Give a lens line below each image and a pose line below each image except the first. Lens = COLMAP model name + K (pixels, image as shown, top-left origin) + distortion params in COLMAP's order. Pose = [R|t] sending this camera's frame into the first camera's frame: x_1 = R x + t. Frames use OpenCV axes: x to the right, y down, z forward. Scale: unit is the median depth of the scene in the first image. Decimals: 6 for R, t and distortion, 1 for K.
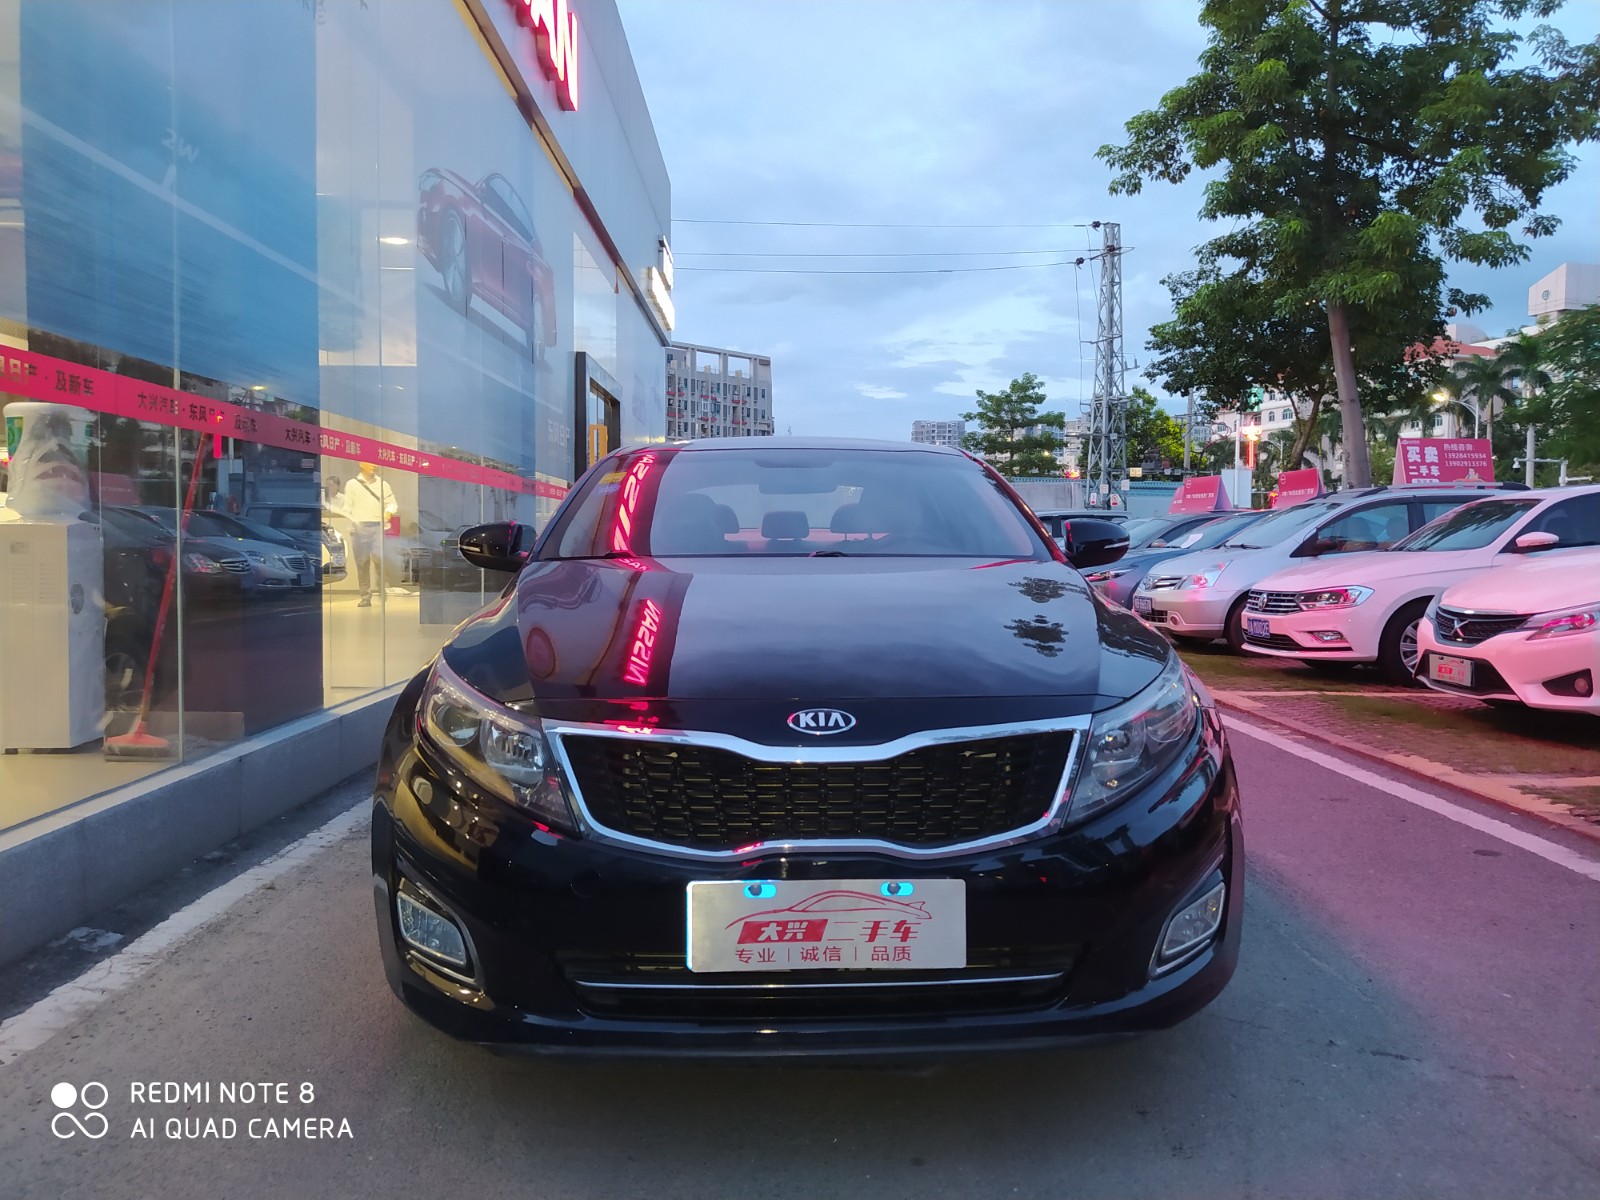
lens RADIAL K [[1213.4, 0, 824.0], [0, 1213.4, 594.1], [0, 0, 1]] dist [0.044289, -0.072308]
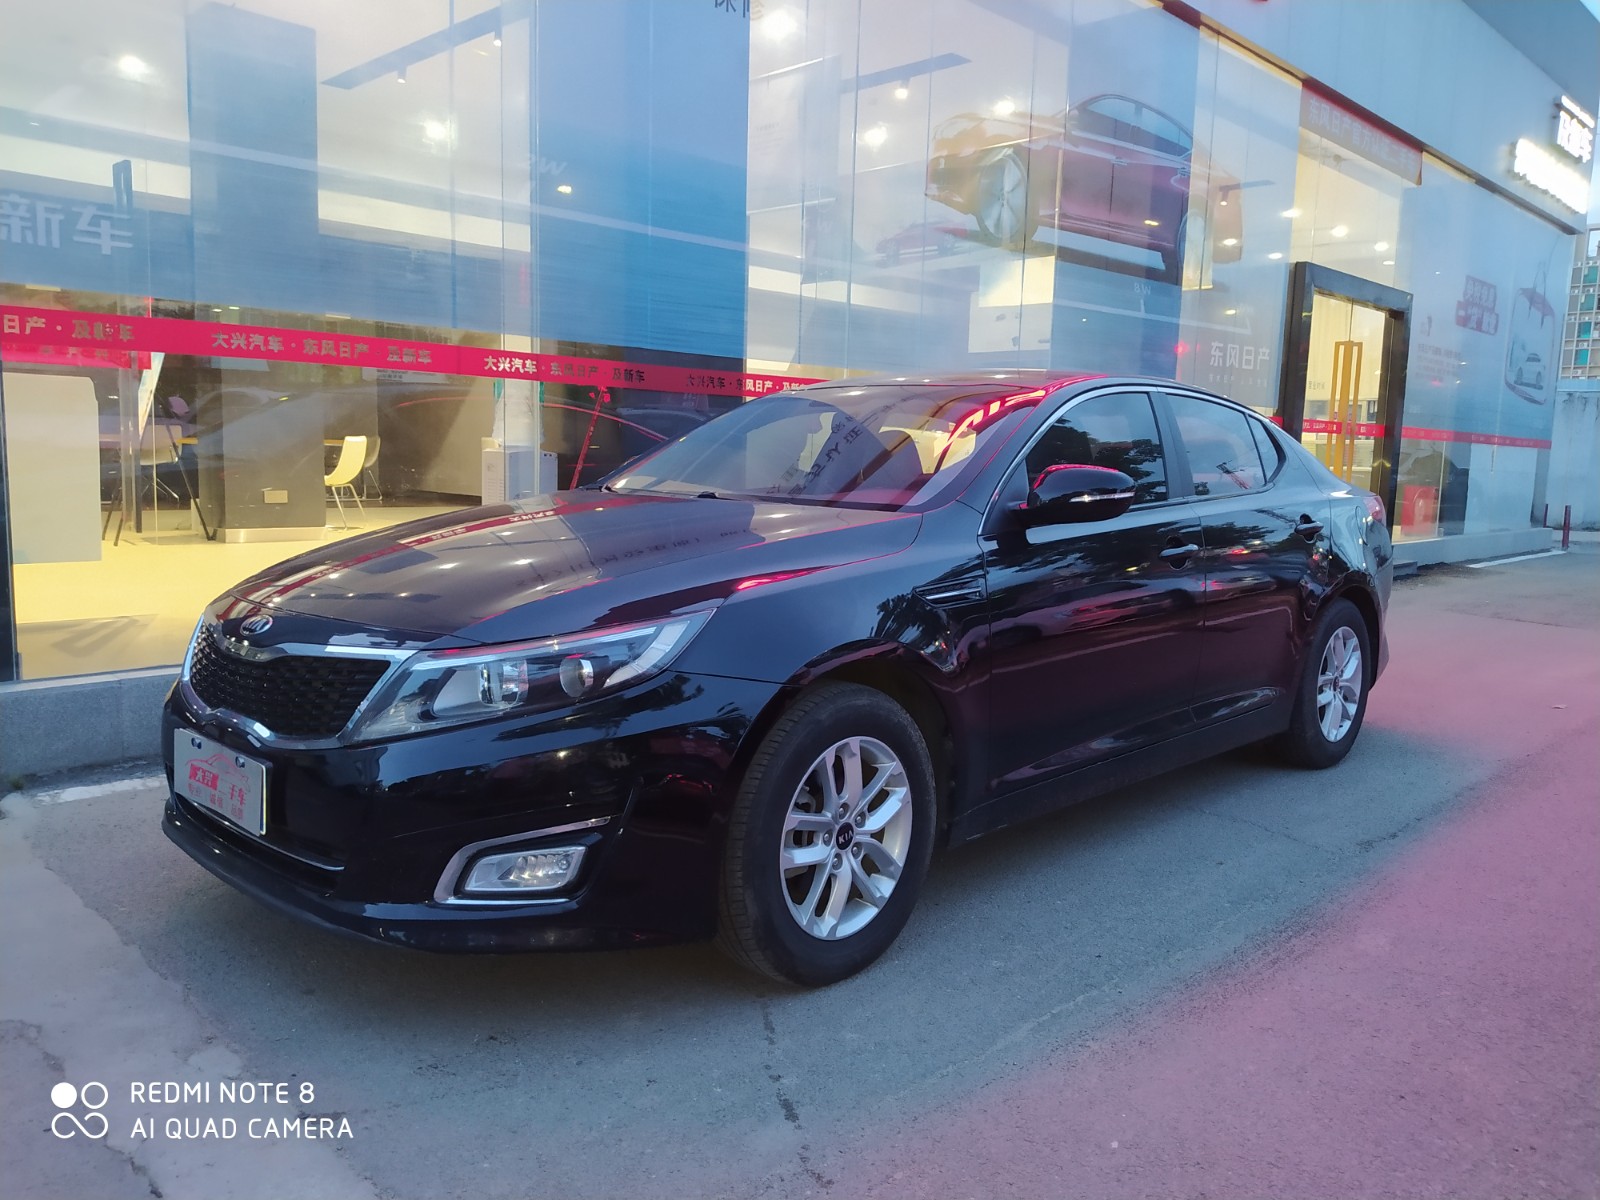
lens RADIAL K [[1213.4, 0, 808.9], [0, 1213.4, 620.2], [0, 0, 1]] dist [0.044289, -0.072308]
pose [[0.686567, 0.108551, -0.718918, 0.110646], [-0.049429, 0.993473, 0.102802, -0.004758], [0.725384, -0.035045, 0.687451, 0.047269]]
